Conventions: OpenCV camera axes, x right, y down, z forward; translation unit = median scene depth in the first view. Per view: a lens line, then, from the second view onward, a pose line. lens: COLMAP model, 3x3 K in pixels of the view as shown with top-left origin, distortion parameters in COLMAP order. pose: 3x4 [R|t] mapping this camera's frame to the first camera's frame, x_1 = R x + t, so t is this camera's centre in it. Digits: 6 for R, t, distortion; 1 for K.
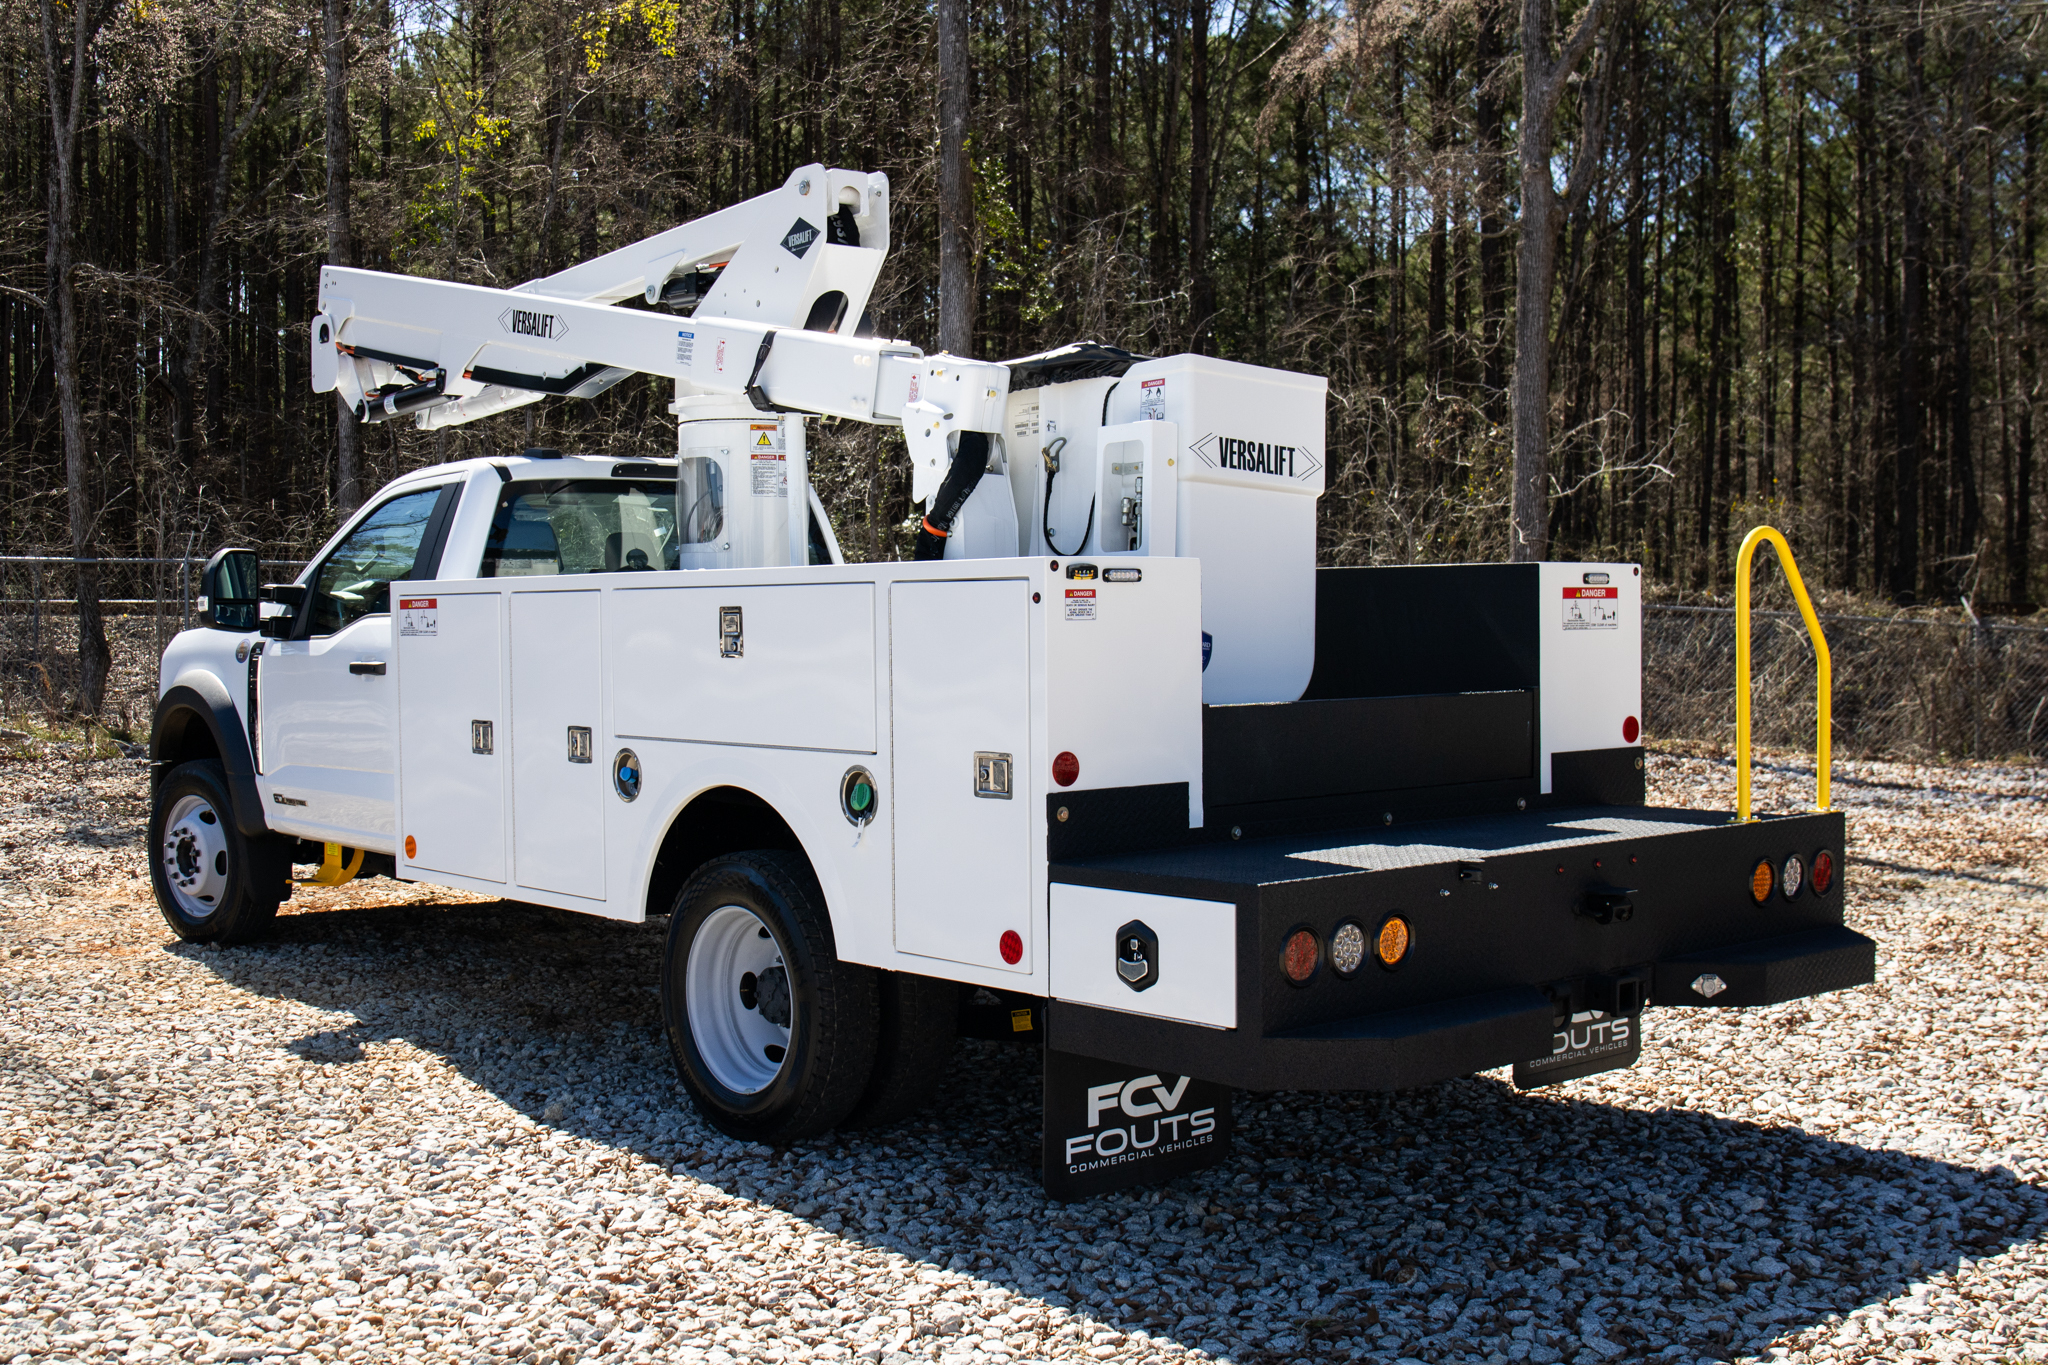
lens RADIAL K [[2338.5, 0, 1021.7], [0, 2338.5, 681.3], [0, 0, 1]] dist [-0.079227, 0.000000]
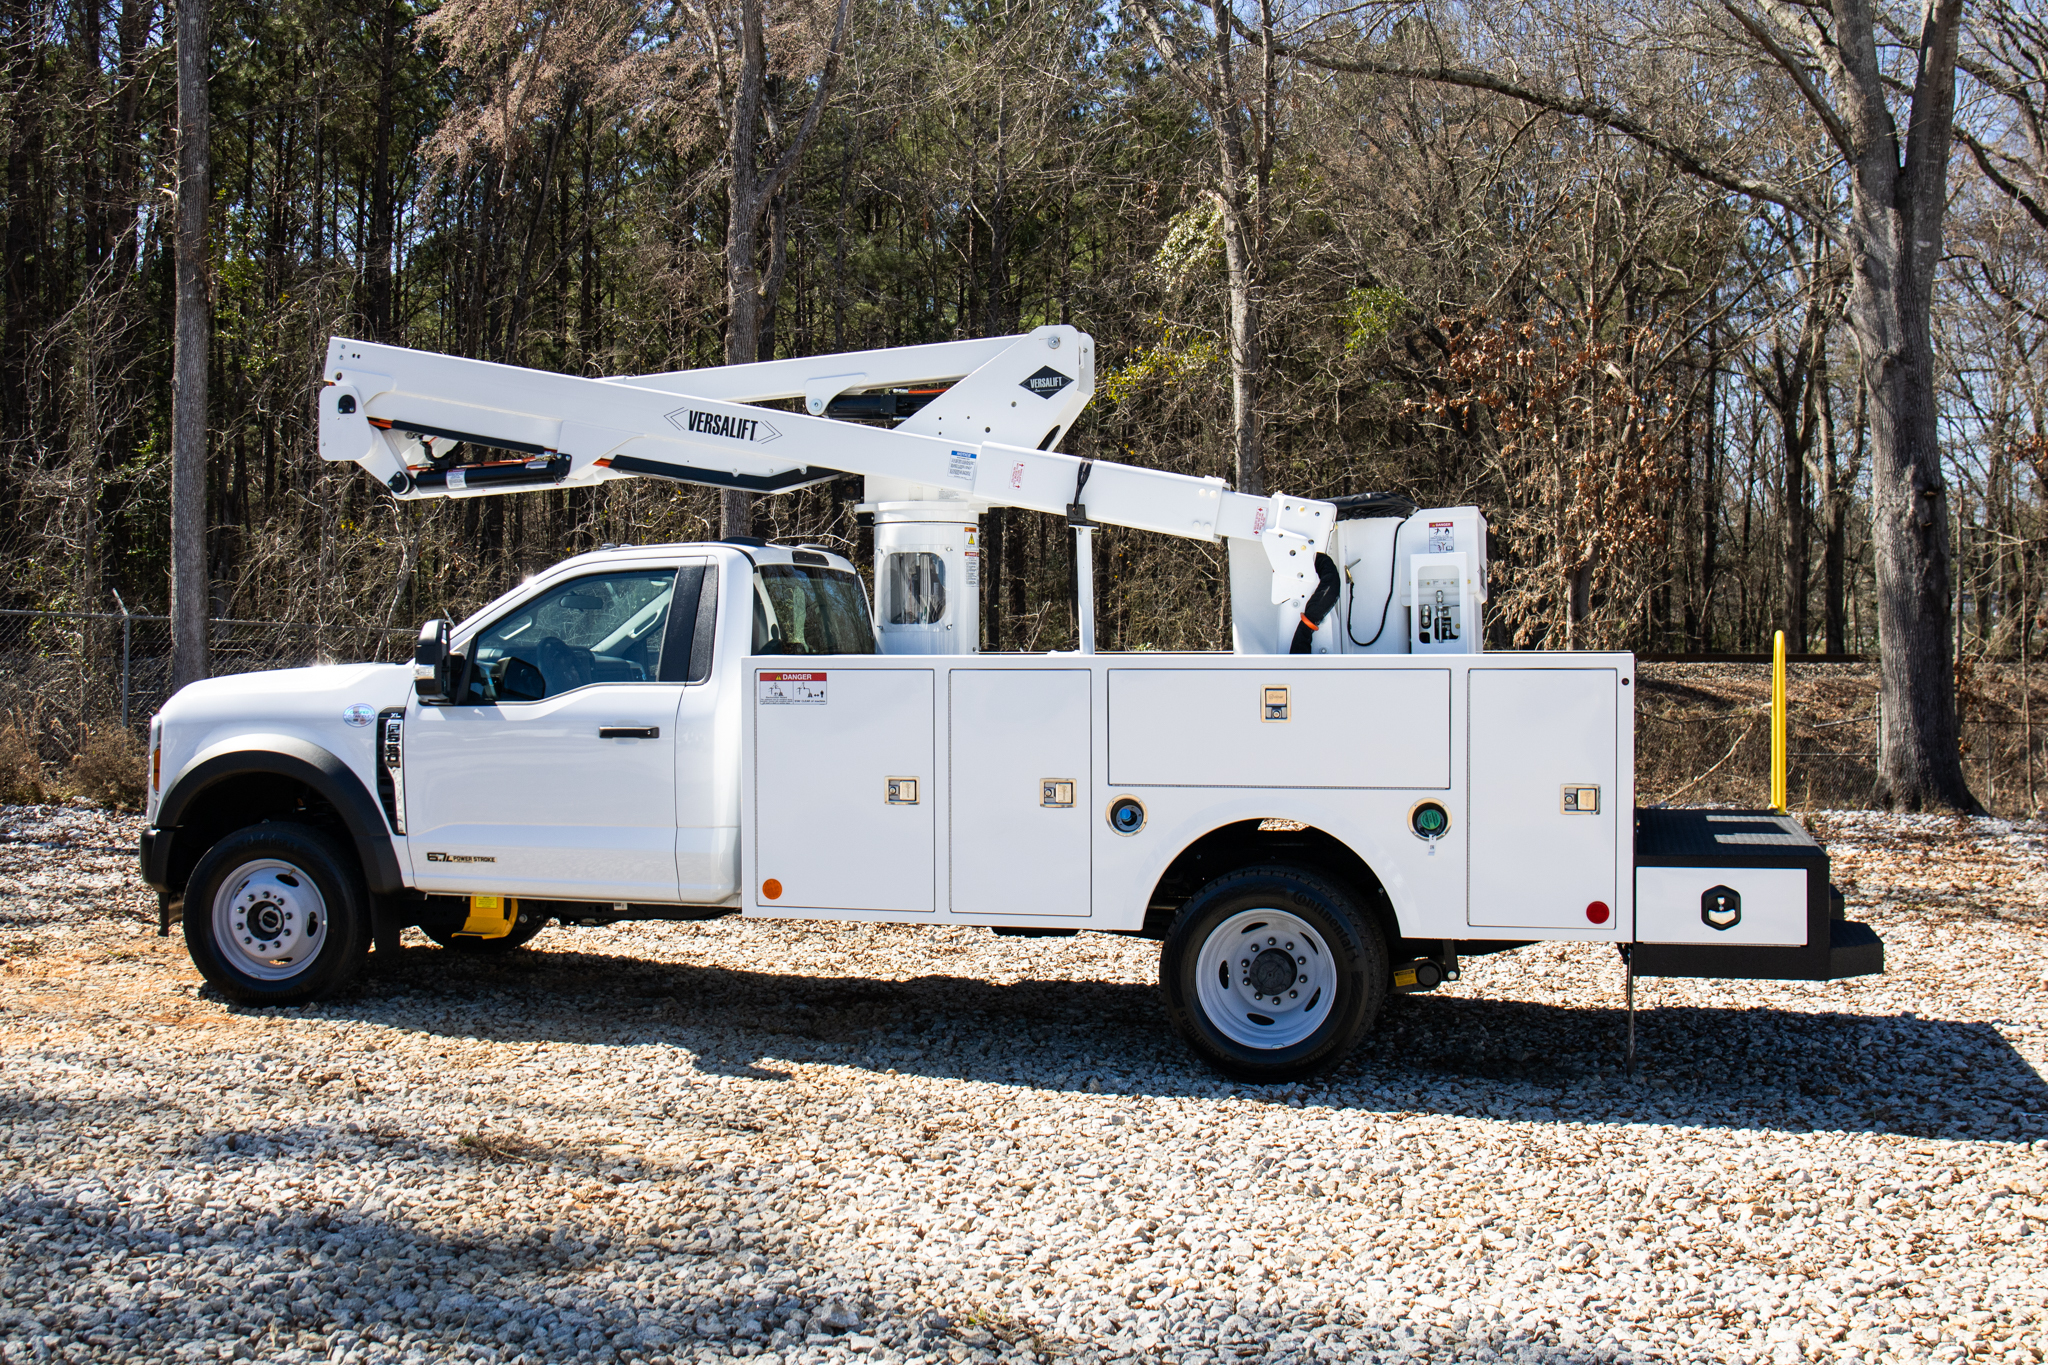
lens RADIAL K [[2338.5, 0, 1038.3], [0, 2338.5, 583.3], [0, 0, 1]] dist [-0.079227, 0.000000]
pose [[0.807831, 0.008755, 0.589350, -0.834328], [0.014226, 0.999309, -0.034345, -0.037823], [-0.589243, 0.036129, 0.807148, -0.013741]]
